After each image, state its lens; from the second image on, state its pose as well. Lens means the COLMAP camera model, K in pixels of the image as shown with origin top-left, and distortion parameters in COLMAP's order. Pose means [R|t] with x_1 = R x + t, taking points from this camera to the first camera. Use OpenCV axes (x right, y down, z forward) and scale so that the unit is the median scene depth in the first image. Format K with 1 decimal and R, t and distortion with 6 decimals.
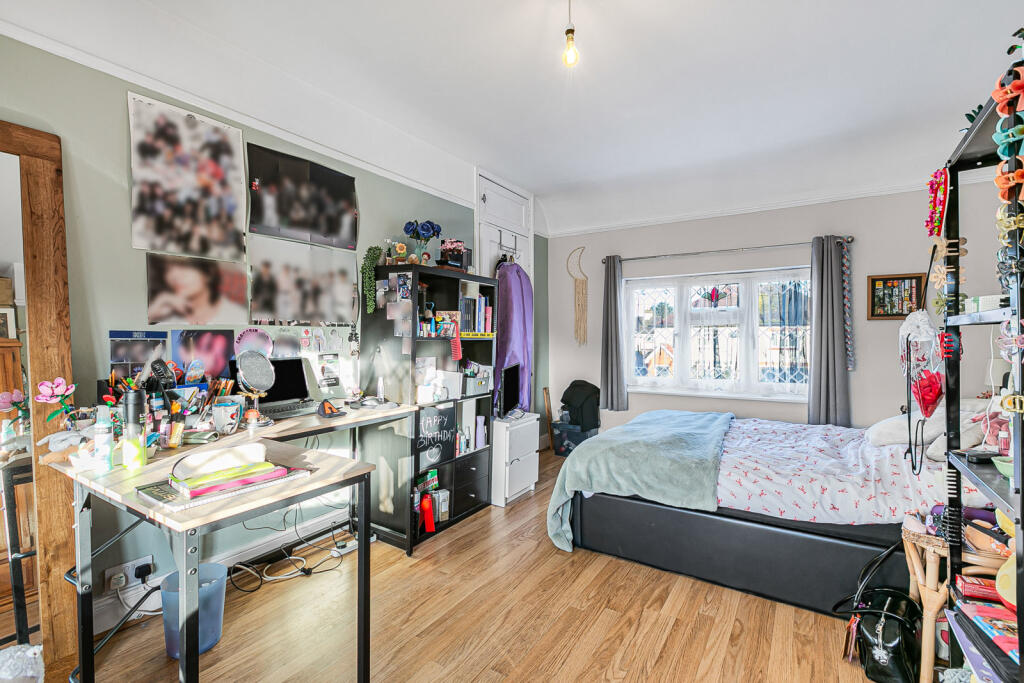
lens RADIAL K [[460.5, 0, 512.6], [0, 460.5, 339.3], [0, 0, 1]] dist [-0.000580, 0.000191]
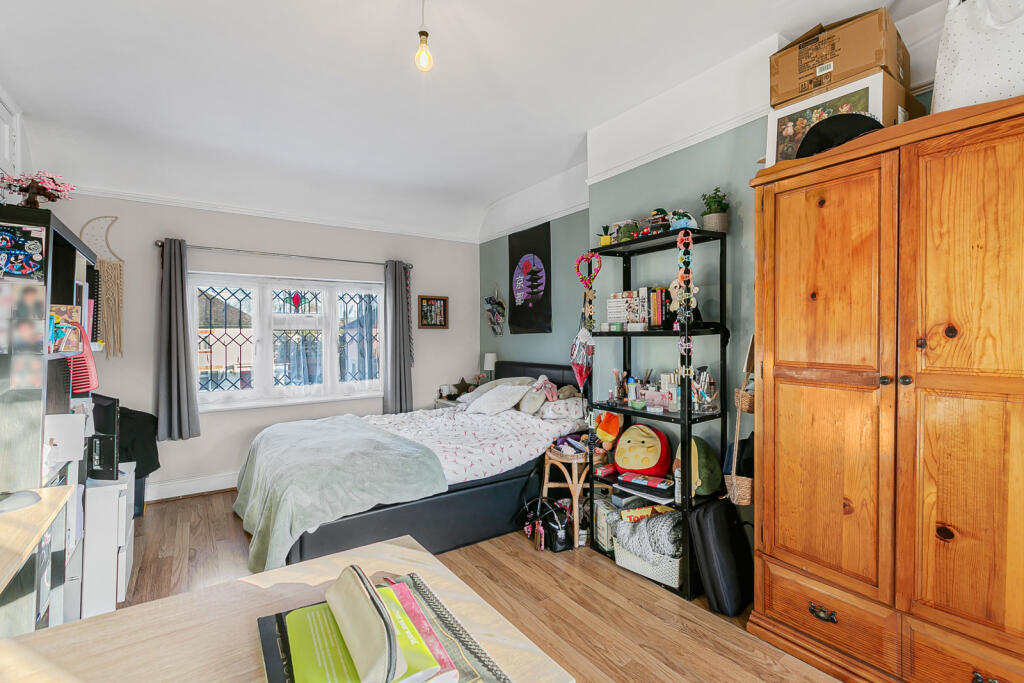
lens RADIAL K [[460.5, 0, 512.6], [0, 460.5, 339.3], [0, 0, 1]] dist [-0.000580, 0.000191]
pose [[0.377037, -0.009128, 0.926153, -0.479147], [0.012714, 0.999908, 0.004679, -0.016805], [-0.926111, 0.010011, 0.377118, 0.315014]]
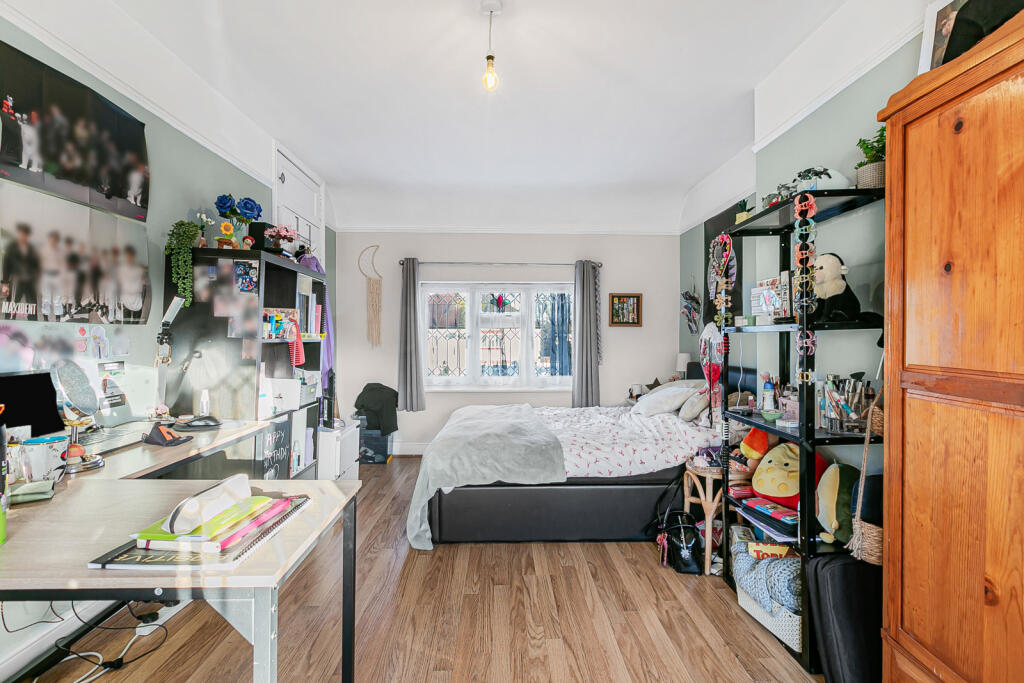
lens RADIAL K [[471.9, 0, 512.0], [0, 471.9, 341.5], [0, 0, 1]] dist [0.001548, 0.000747]
pose [[0.824092, -0.001734, 0.566454, -0.312431], [0.000298, 0.999997, 0.002627, -0.001778], [-0.566456, -0.001996, 0.824089, 0.037270]]
